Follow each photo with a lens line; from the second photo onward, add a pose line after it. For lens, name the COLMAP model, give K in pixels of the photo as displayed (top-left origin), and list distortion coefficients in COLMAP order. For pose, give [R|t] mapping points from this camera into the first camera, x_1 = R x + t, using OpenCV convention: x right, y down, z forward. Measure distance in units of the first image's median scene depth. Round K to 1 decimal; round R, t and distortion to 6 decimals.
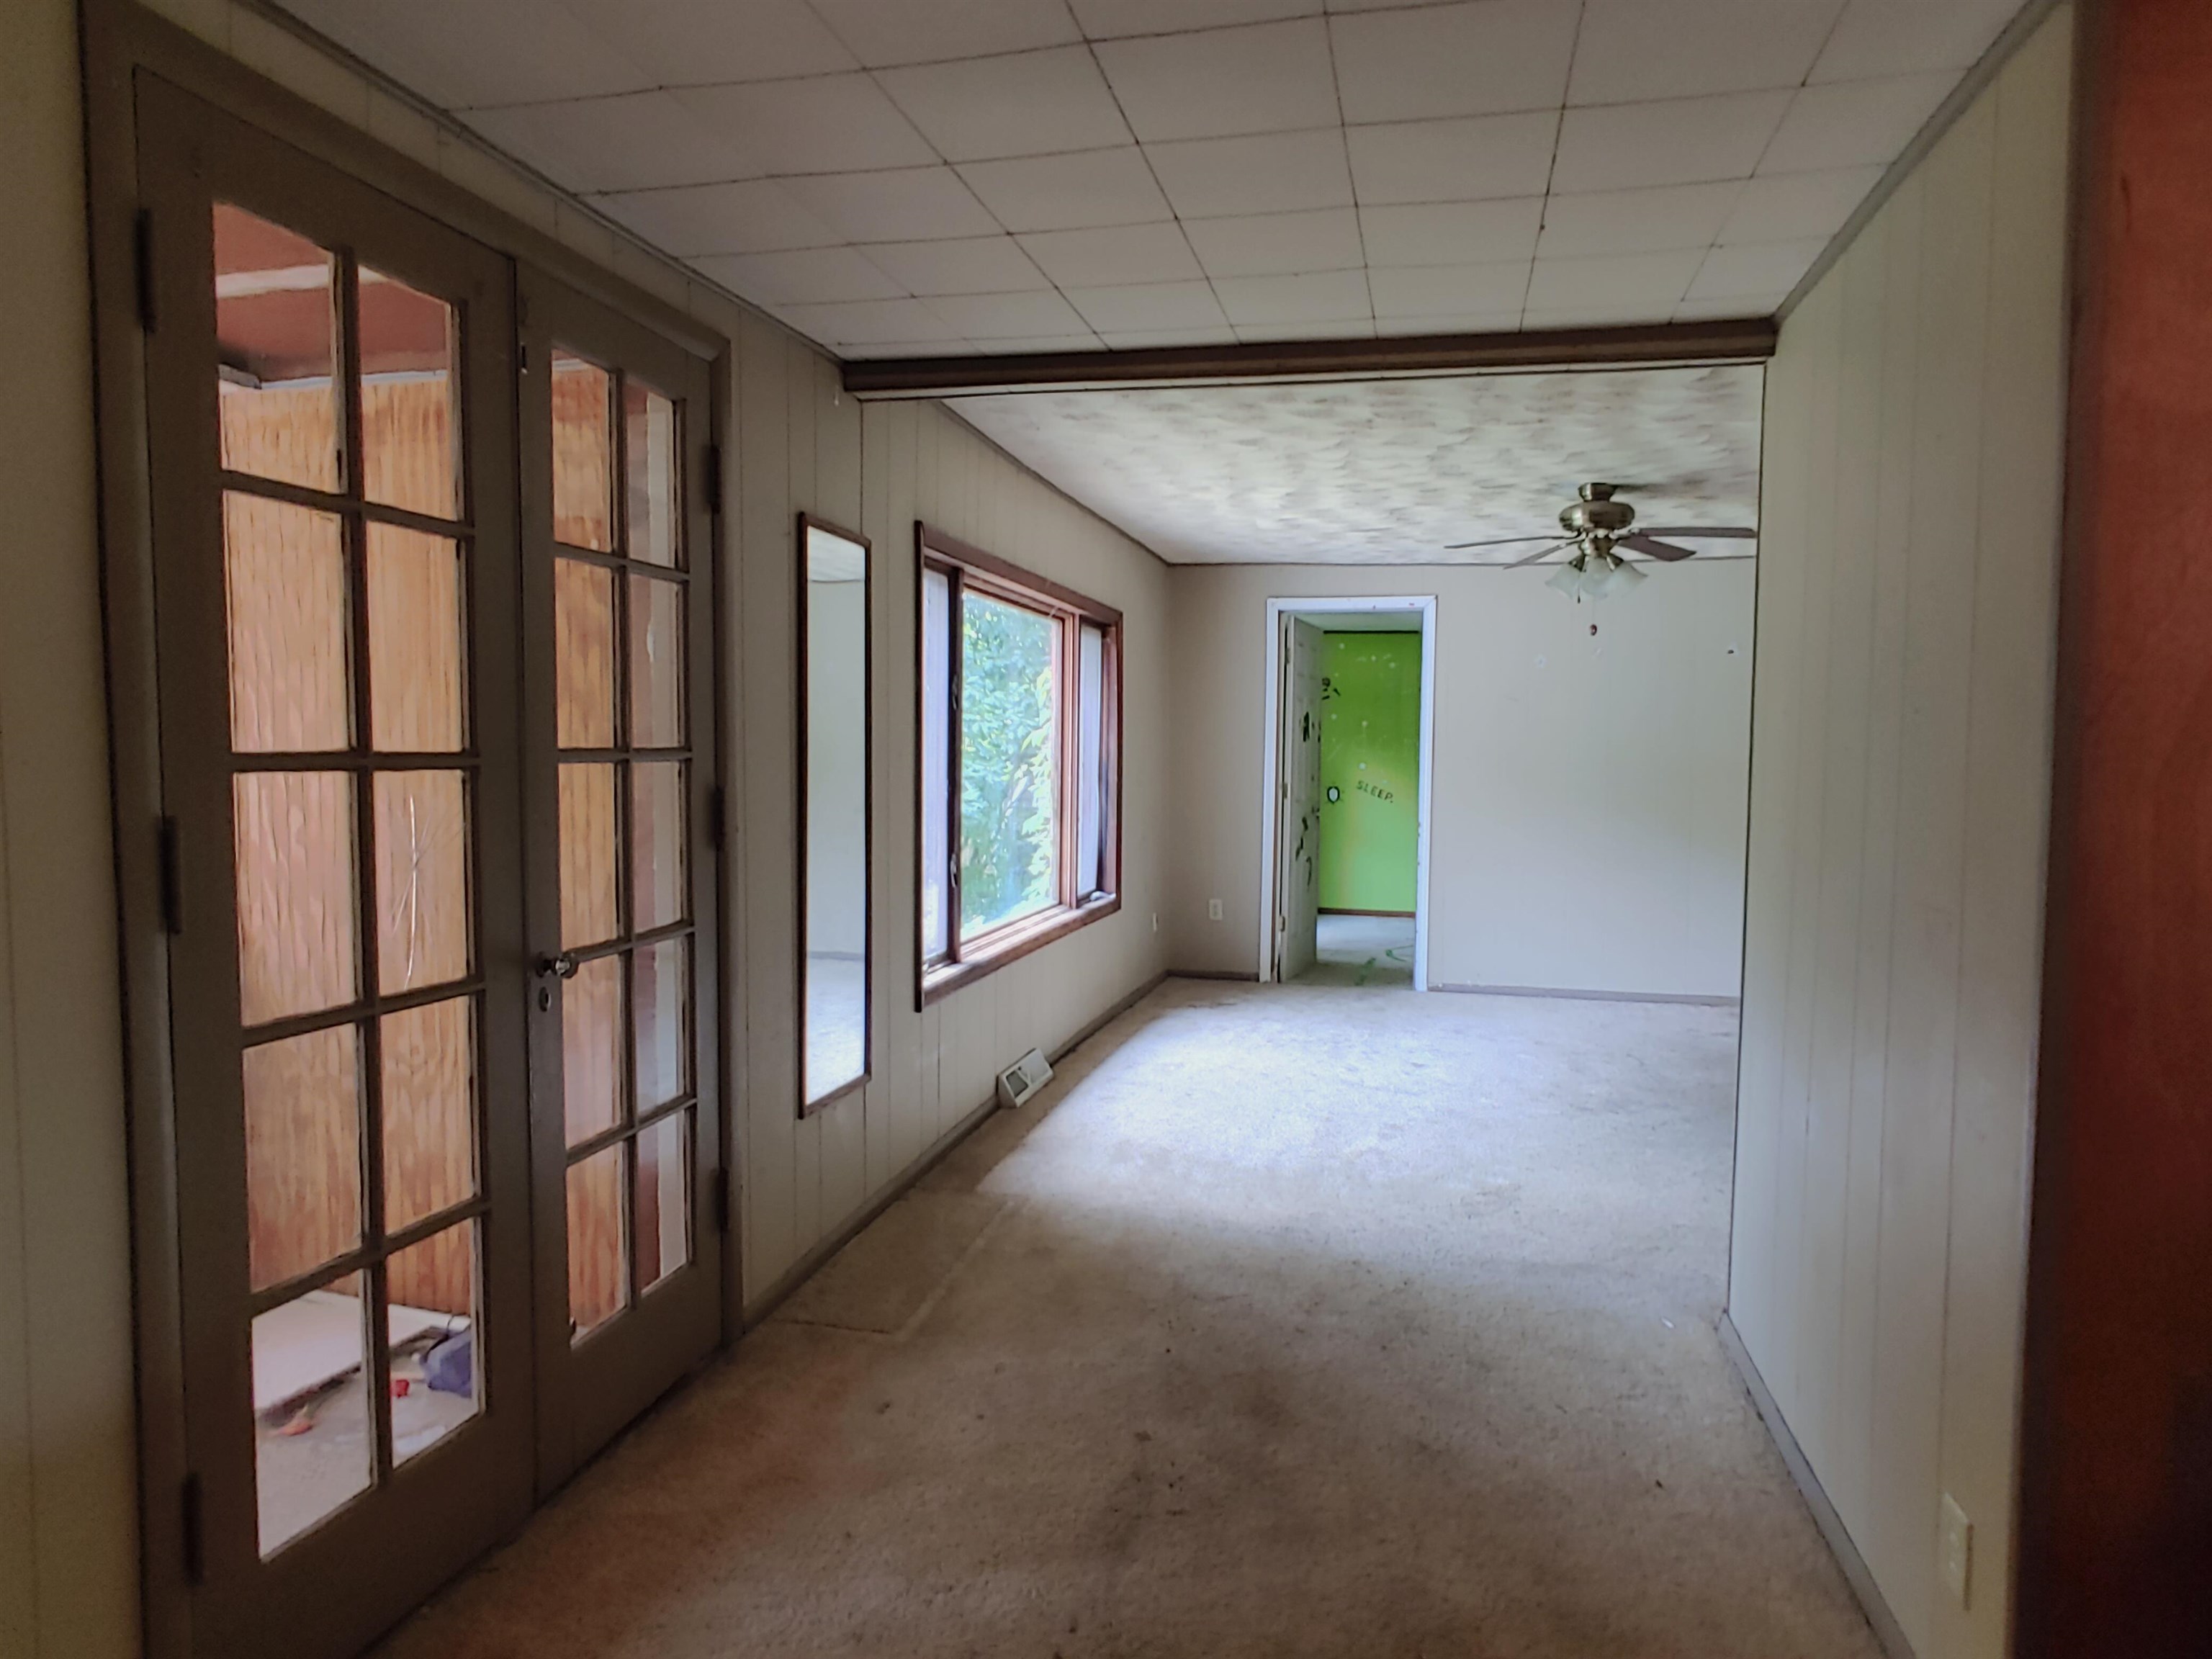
lens RADIAL K [[1339.2, 0, 1106.0], [0, 1339.2, 829.5], [0, 0, 1]] dist [-0.000901, -0.000135]
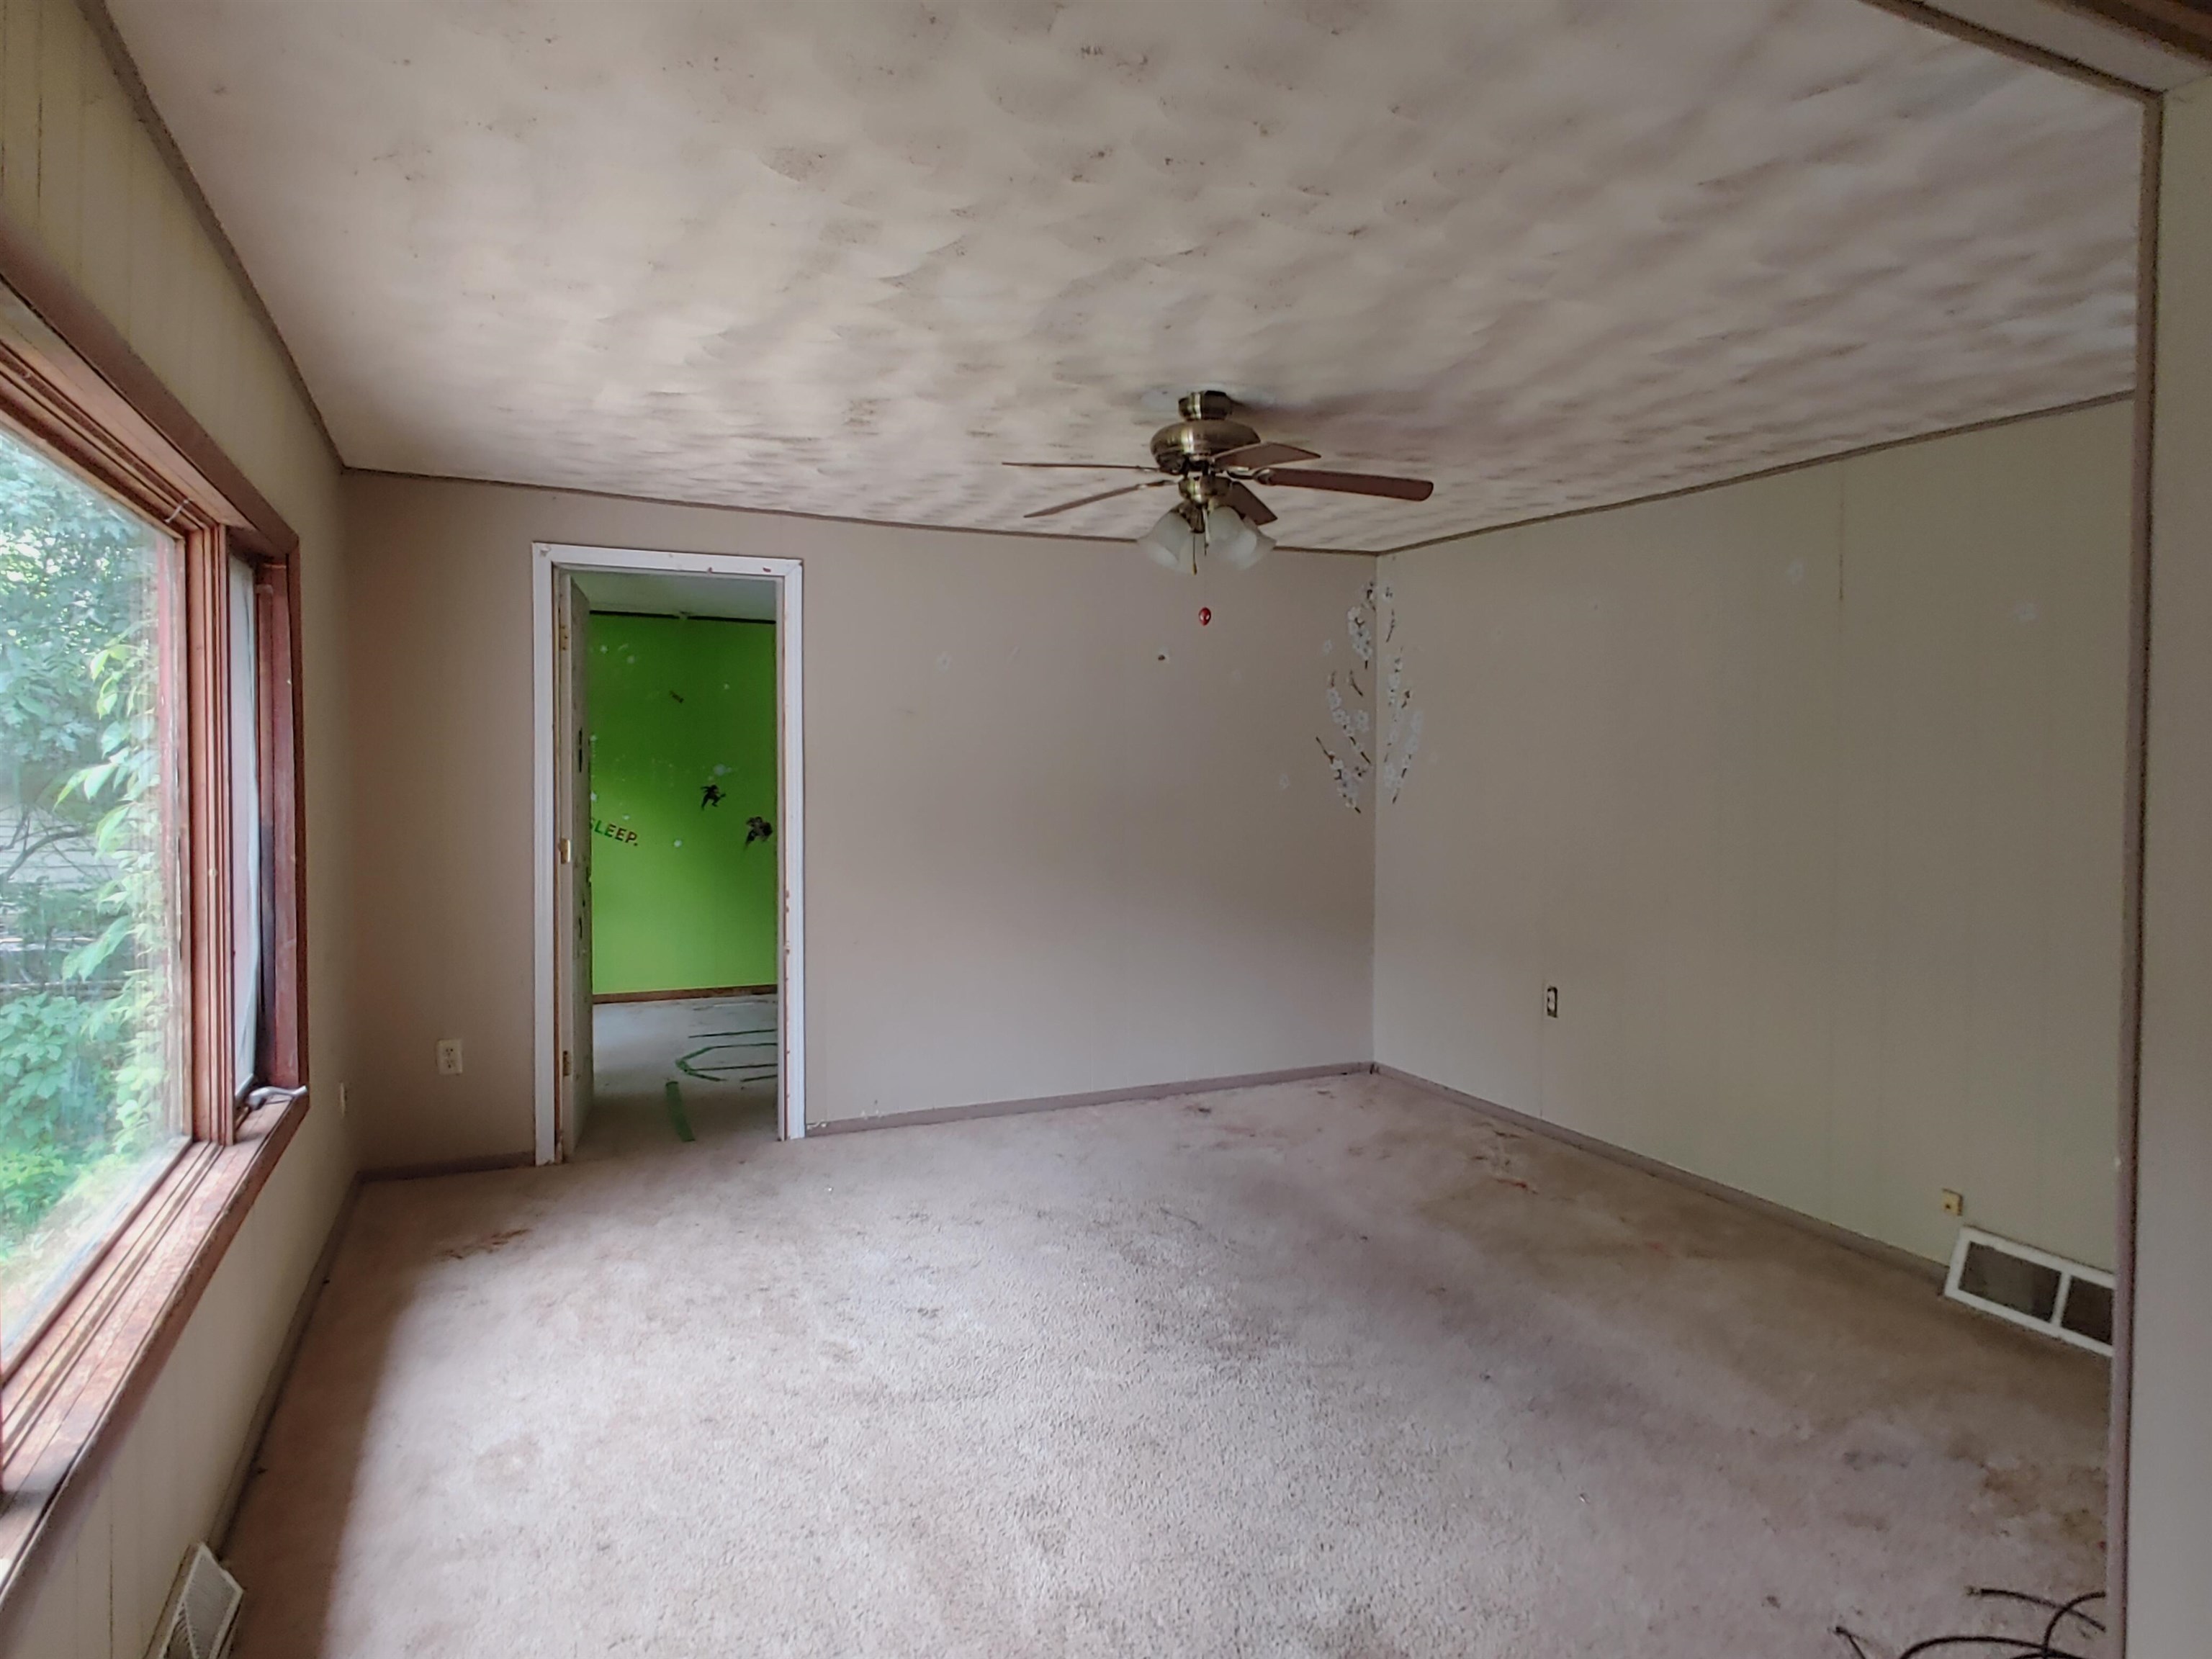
lens RADIAL K [[1343.4, 0, 1107.3], [0, 1343.4, 789.8], [0, 0, 1]] dist [-0.001623, -0.000311]
pose [[0.780135, -0.022810, 0.625195, -0.079955], [0.042792, 0.998940, -0.016952, -0.047456], [-0.624145, 0.039978, 0.780285, 0.454690]]
